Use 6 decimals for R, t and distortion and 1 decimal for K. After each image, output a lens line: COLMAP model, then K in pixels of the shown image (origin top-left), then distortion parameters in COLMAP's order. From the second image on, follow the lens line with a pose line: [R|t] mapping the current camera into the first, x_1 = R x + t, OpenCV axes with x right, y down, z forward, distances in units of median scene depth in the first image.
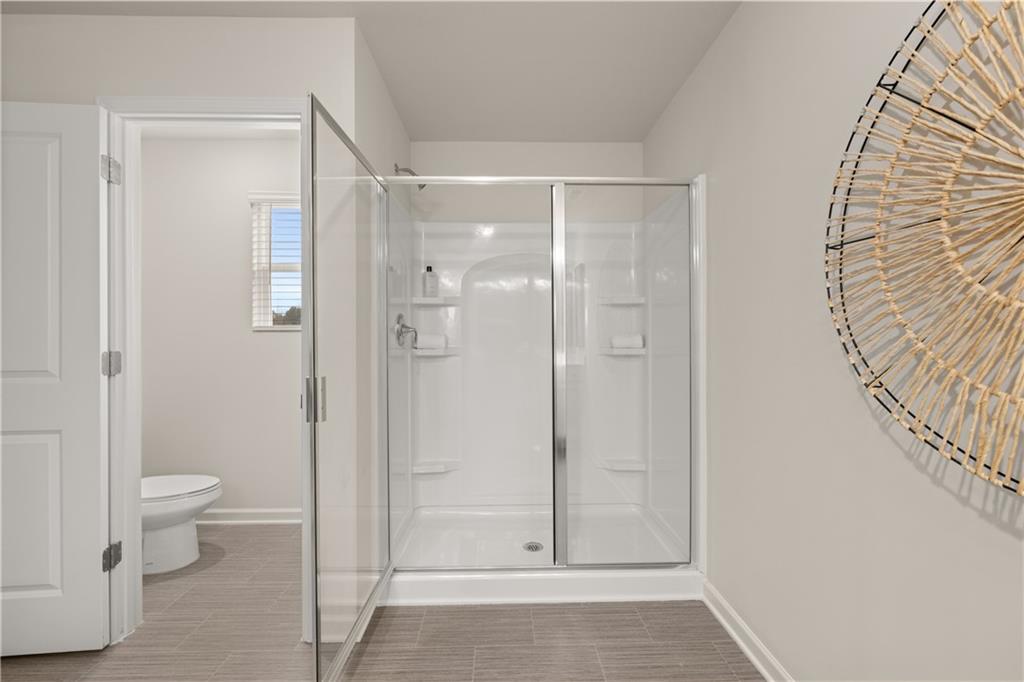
lens RADIAL K [[430.5, 0, 513.8], [0, 430.5, 335.1], [0, 0, 1]] dist [0.002528, -0.000516]
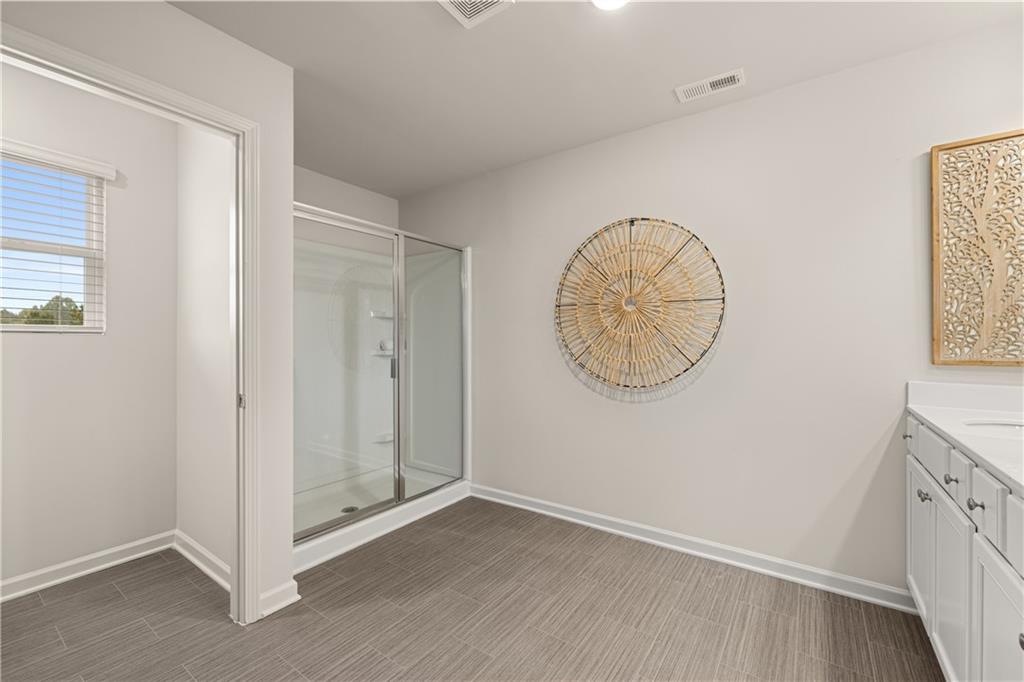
lens RADIAL K [[430.5, 0, 508.2], [0, 430.5, 342.8], [0, 0, 1]] dist [0.002528, -0.000516]
pose [[0.596789, 0.000507, 0.802398, -0.913892], [-0.005244, 0.999981, 0.003268, -0.001722], [-0.802381, -0.006158, 0.596780, -0.154542]]
